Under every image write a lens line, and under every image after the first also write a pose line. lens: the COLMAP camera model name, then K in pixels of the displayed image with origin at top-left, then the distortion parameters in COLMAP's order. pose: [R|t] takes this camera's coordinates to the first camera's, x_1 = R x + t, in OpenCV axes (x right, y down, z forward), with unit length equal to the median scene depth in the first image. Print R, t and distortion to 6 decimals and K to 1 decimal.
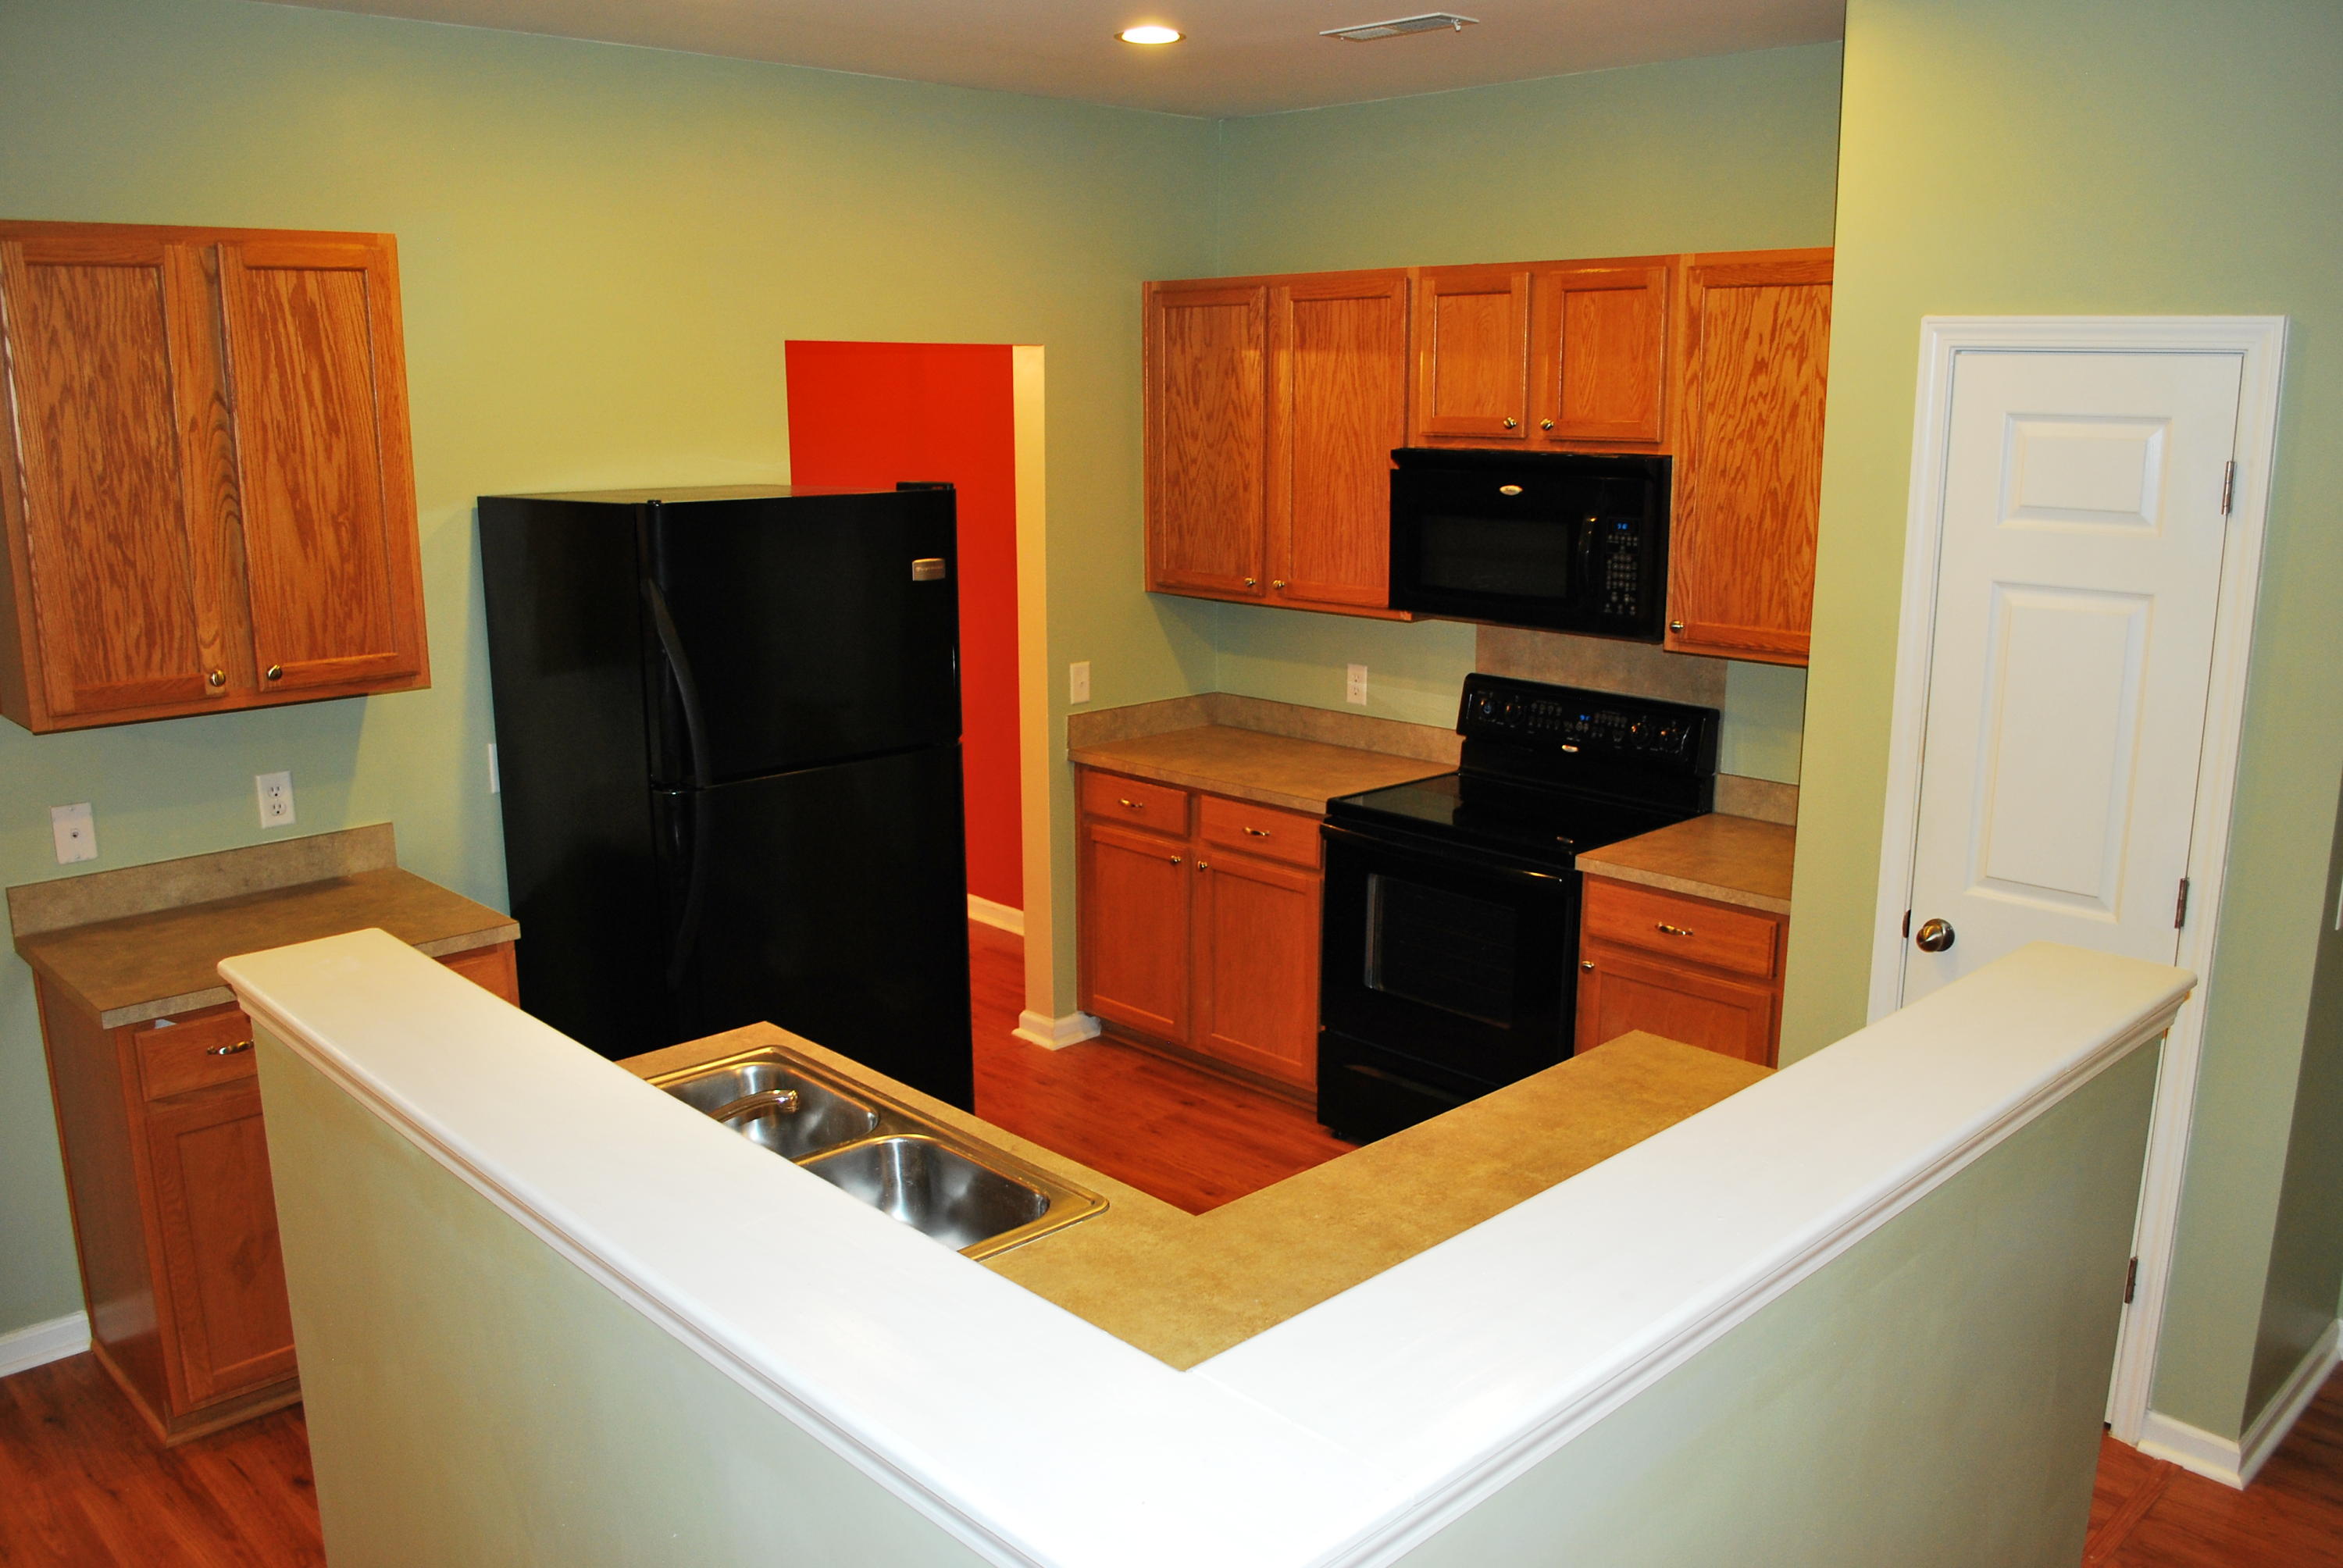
lens RADIAL K [[1855.6, 0, 1176.0], [0, 1855.6, 809.4], [0, 0, 1]] dist [-0.084794, 0.014321]
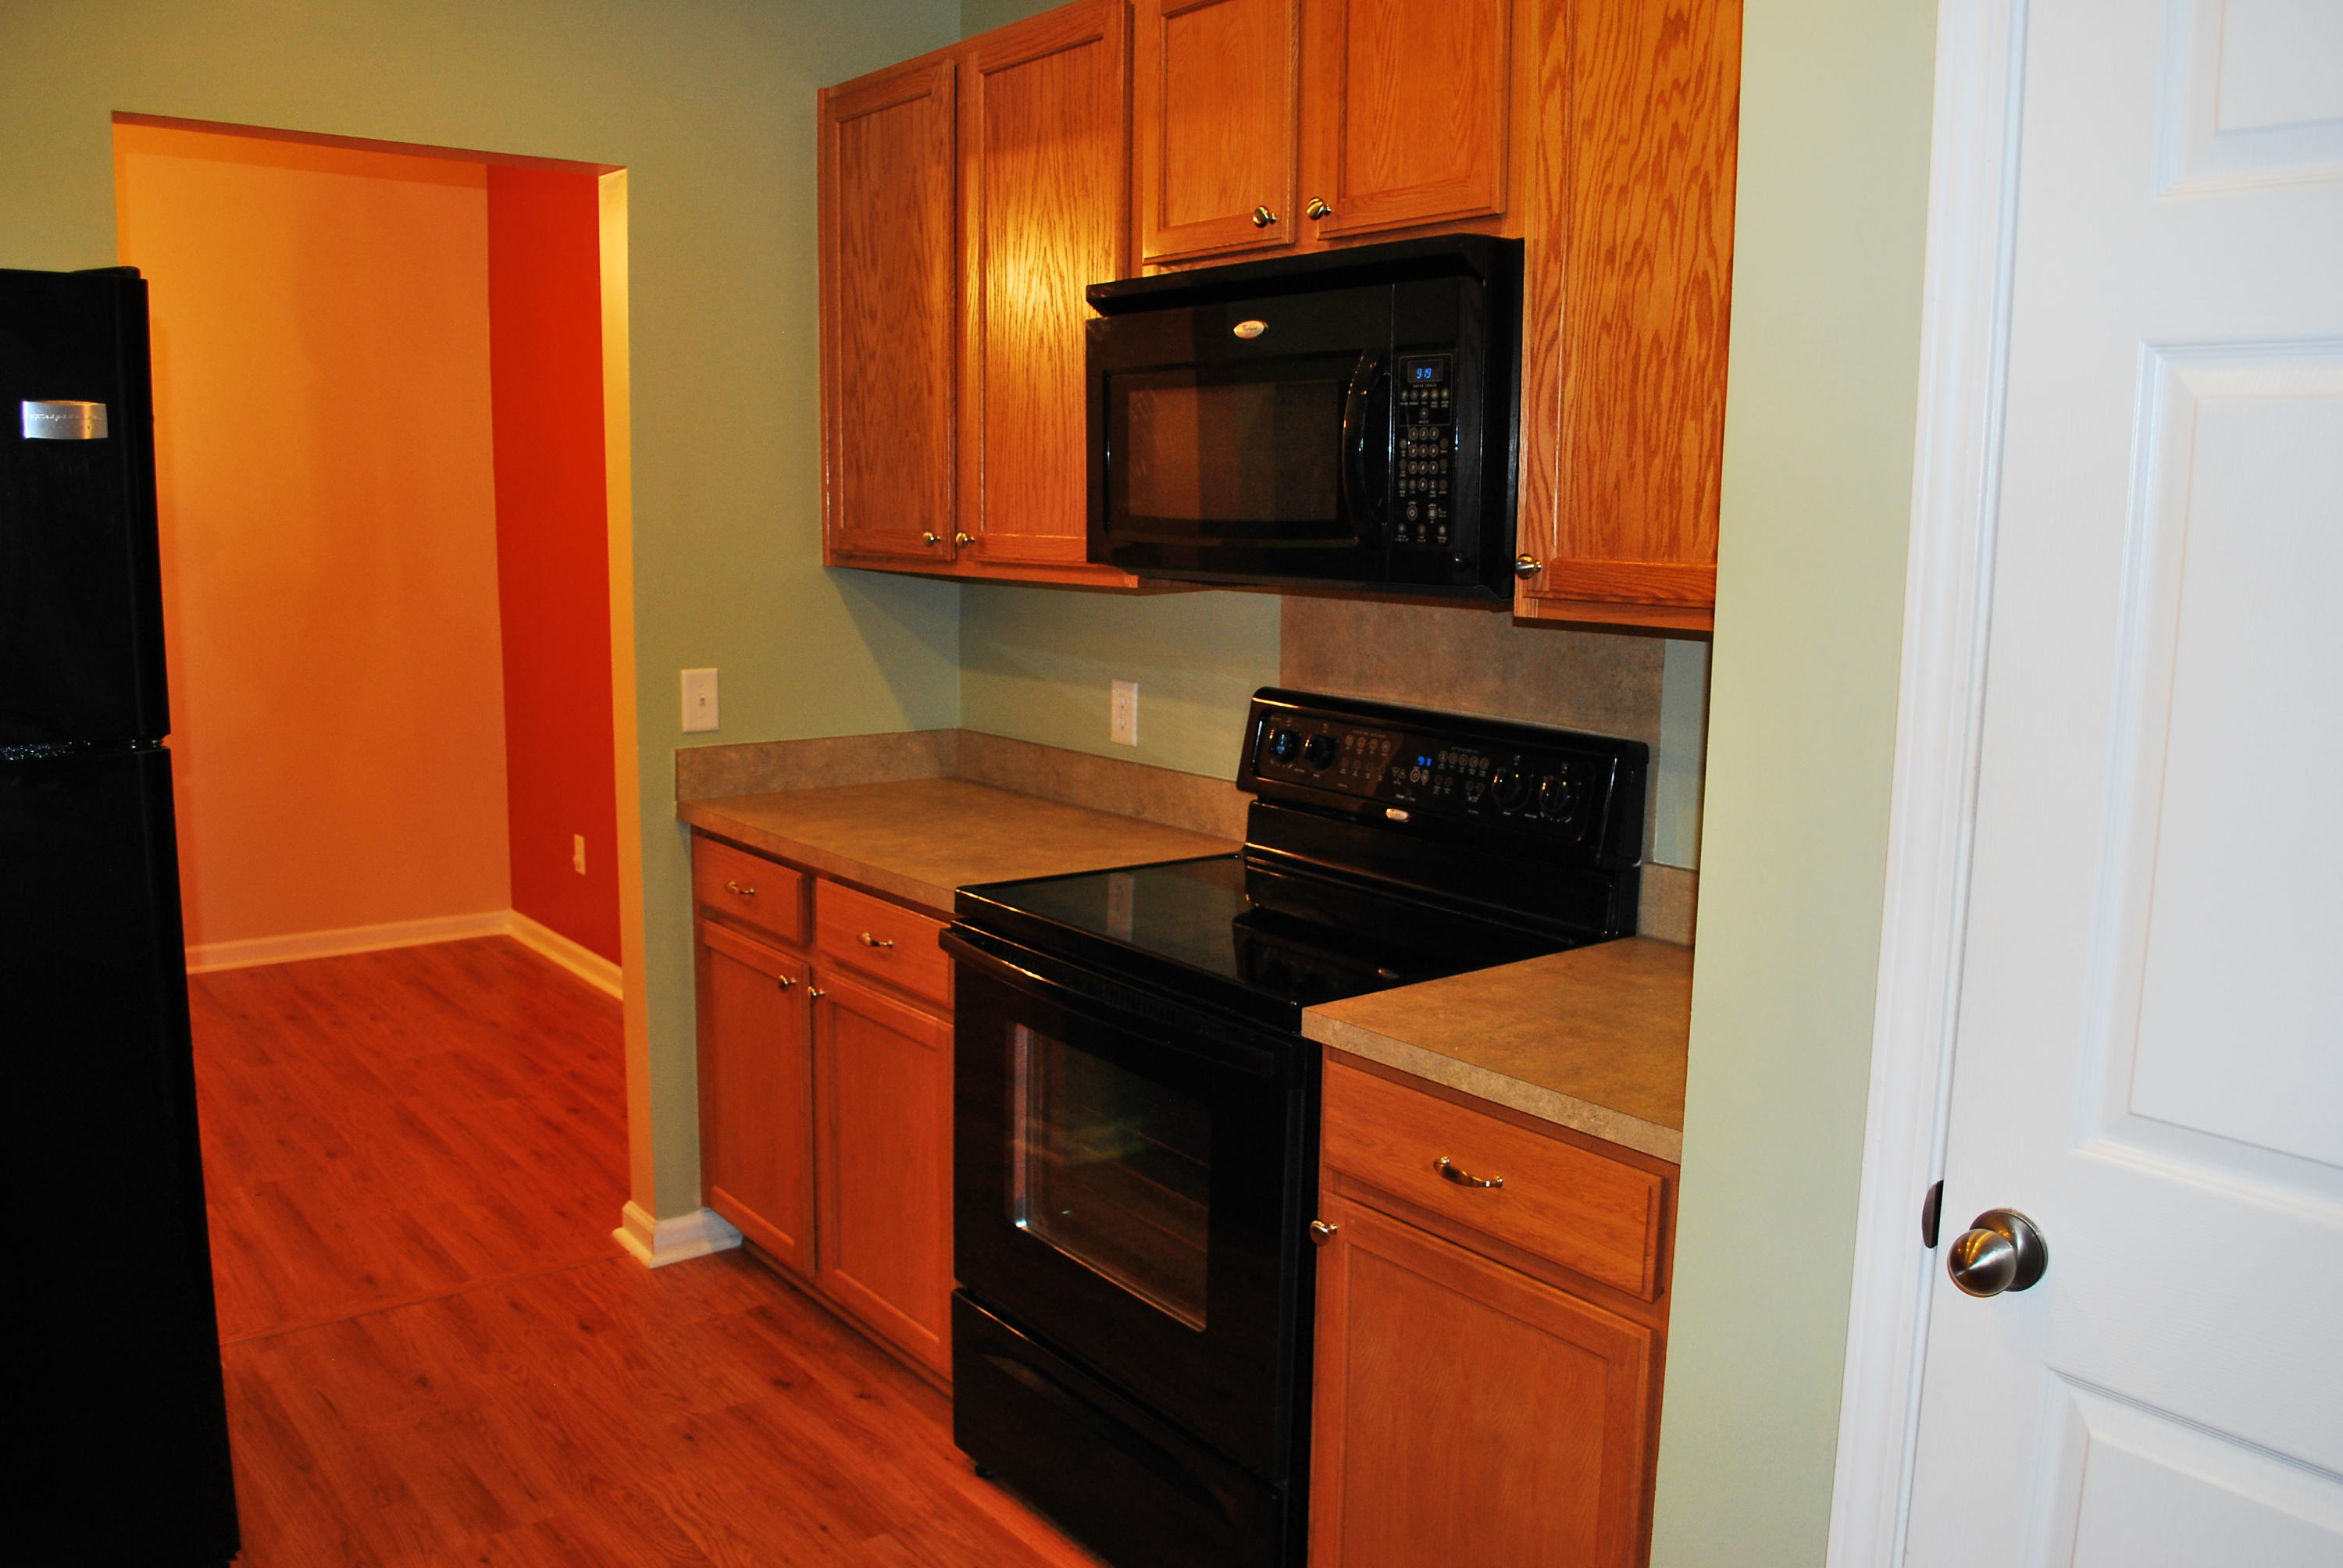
lens RADIAL K [[1855.6, 0, 1176.0], [0, 1855.6, 809.4], [0, 0, 1]] dist [-0.084794, 0.014321]
pose [[0.994001, 0.031424, -0.104760, 0.215194], [-0.037835, 0.997494, -0.059787, 0.002076], [0.102618, 0.063392, 0.992699, 0.453821]]
